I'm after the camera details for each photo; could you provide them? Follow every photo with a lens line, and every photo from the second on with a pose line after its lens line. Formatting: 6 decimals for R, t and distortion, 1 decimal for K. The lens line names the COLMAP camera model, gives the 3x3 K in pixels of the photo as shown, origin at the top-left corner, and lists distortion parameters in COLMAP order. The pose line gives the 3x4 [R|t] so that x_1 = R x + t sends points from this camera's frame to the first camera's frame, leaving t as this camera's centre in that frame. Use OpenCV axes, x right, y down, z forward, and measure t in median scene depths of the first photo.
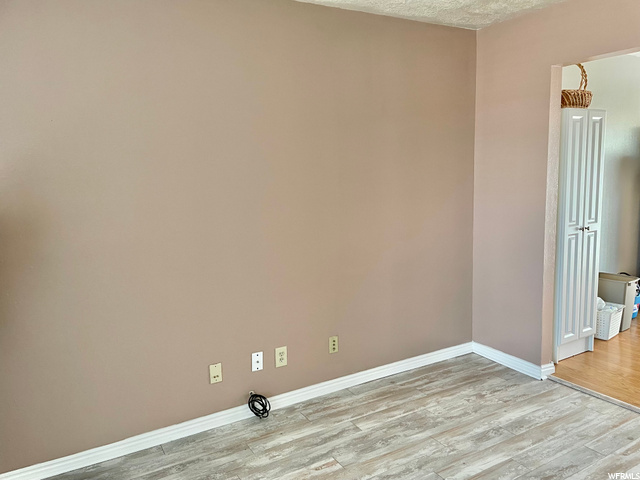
lens RADIAL K [[490.4, 0, 319.7], [0, 490.4, 239.2], [0, 0, 1]] dist [0.083429, -0.096512]
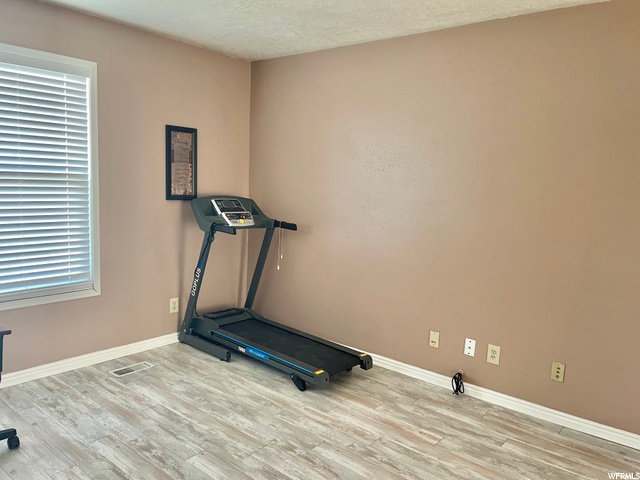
lens RADIAL K [[490.4, 0, 319.6], [0, 490.4, 239.2], [0, 0, 1]] dist [0.083429, -0.096512]
pose [[0.353035, 0.165304, -0.920891, 0.751324], [-0.182702, 0.977500, 0.105425, -0.046326], [0.917598, 0.131030, 0.375293, 0.243745]]
